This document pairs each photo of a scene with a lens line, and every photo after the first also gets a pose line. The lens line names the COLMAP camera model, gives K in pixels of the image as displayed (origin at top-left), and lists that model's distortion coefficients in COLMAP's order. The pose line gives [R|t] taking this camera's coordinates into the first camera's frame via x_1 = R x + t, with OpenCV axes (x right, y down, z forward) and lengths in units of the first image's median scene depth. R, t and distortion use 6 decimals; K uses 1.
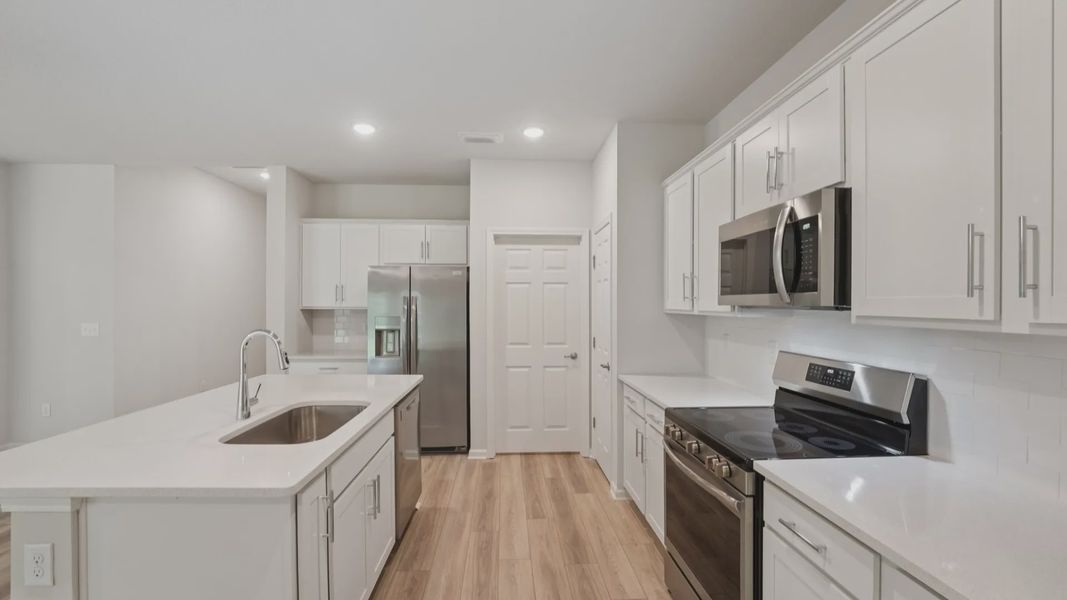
lens RADIAL K [[445.8, 0, 531.5], [0, 445.8, 304.1], [0, 0, 1]] dist [-0.018004, 0.001856]
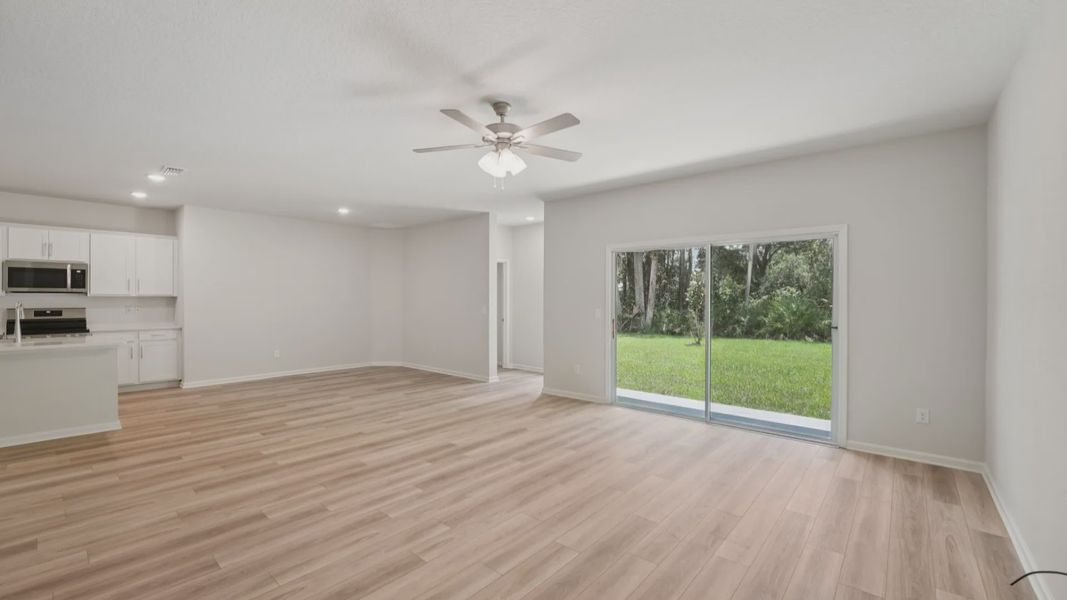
lens RADIAL K [[445.8, 0, 535.9], [0, 445.8, 299.5], [0, 0, 1]] dist [-0.018004, 0.001856]
pose [[-0.726337, -0.002864, 0.687333, -3.471297], [-0.001215, 0.999995, 0.002883, 0.038926], [-0.687337, 0.001259, -0.726337, 0.718746]]
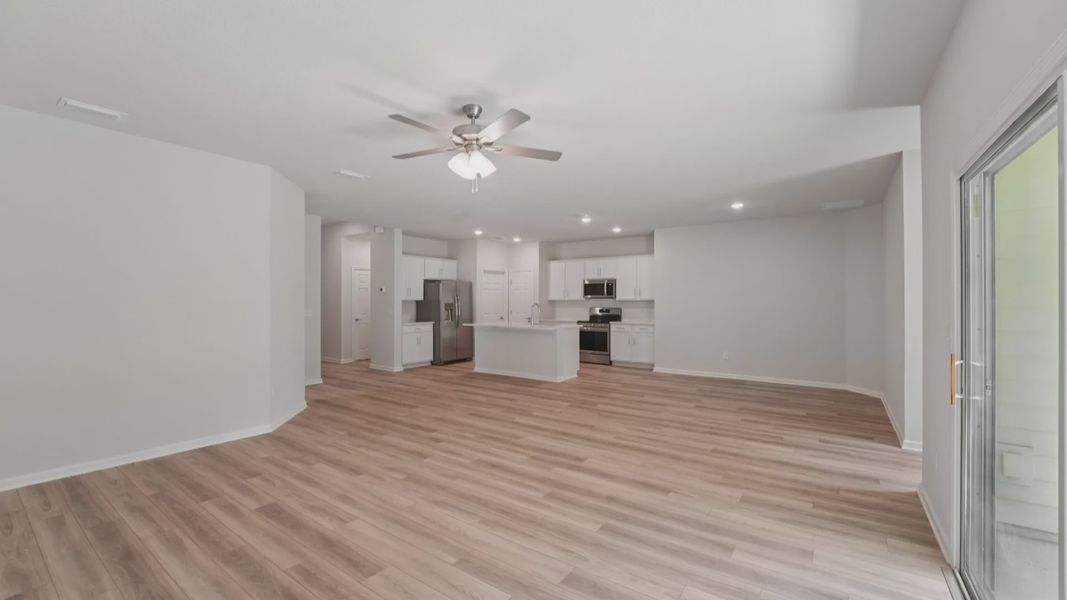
lens RADIAL K [[445.8, 0, 524.8], [0, 445.8, 301.5], [0, 0, 1]] dist [-0.018004, 0.001856]
pose [[0.641573, 0.000642, 0.767061, -3.385256], [0.000448, 0.999999, -0.001212, 0.045617], [-0.767062, 0.001121, 0.641572, -1.426933]]
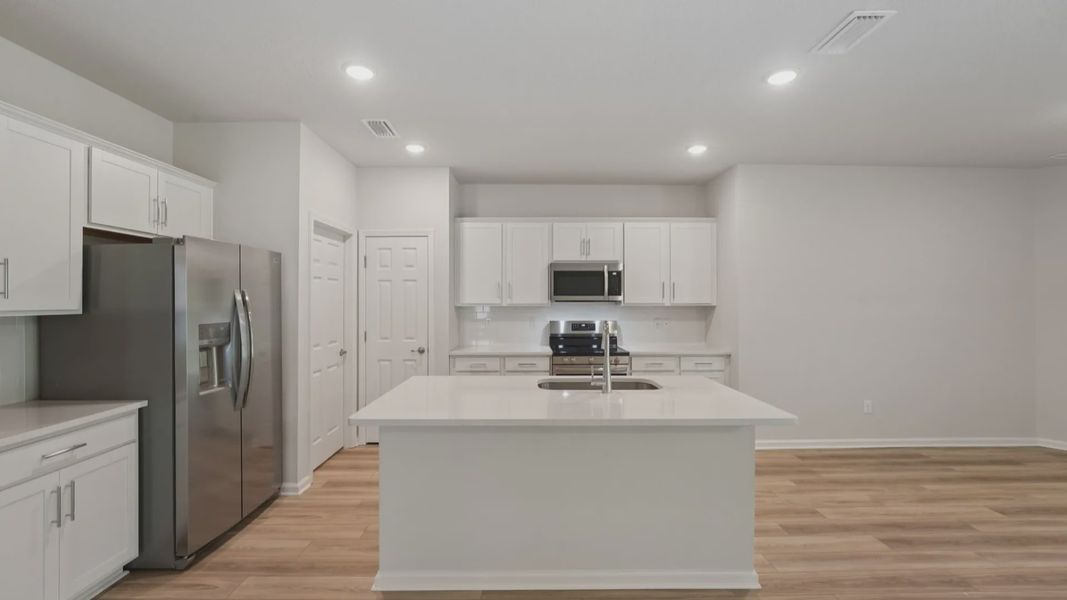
lens RADIAL K [[445.8, 0, 524.2], [0, 445.8, 297.2], [0, 0, 1]] dist [-0.018004, 0.001856]
pose [[0.046365, 0.002687, 0.998921, -1.672502], [0.002223, 0.999994, -0.002793, -0.006784], [-0.998922, 0.002351, 0.046359, 1.021659]]
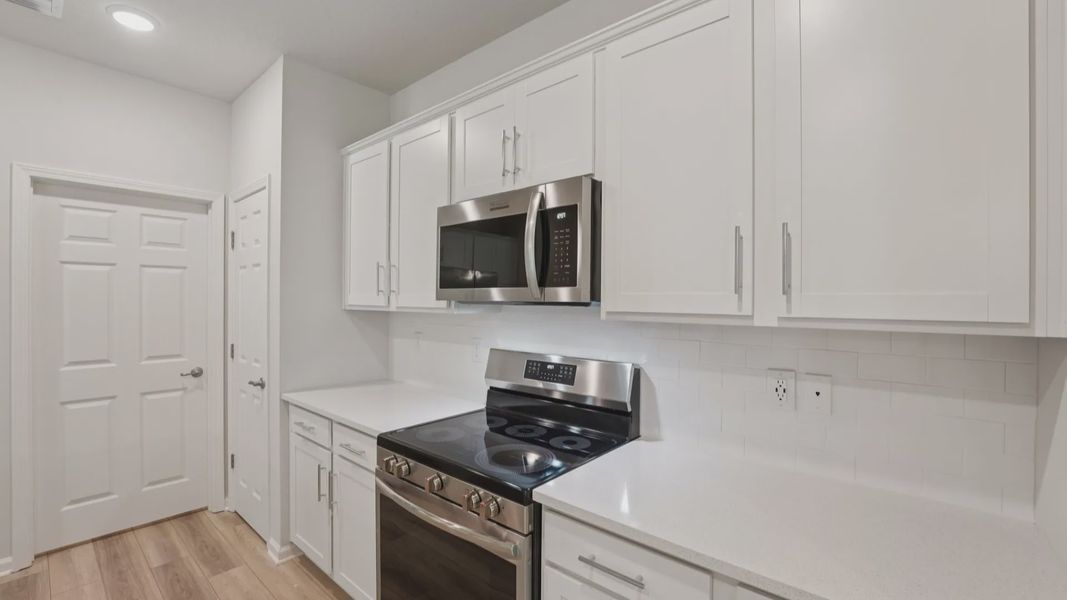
lens RADIAL K [[445.8, 0, 530.0], [0, 445.8, 297.8], [0, 0, 1]] dist [-0.018004, 0.001856]
pose [[0.702518, 0.002995, 0.711659, -0.058758], [-0.002812, 0.999995, -0.001431, -0.001796], [-0.711660, -0.000996, 0.702523, 0.271061]]
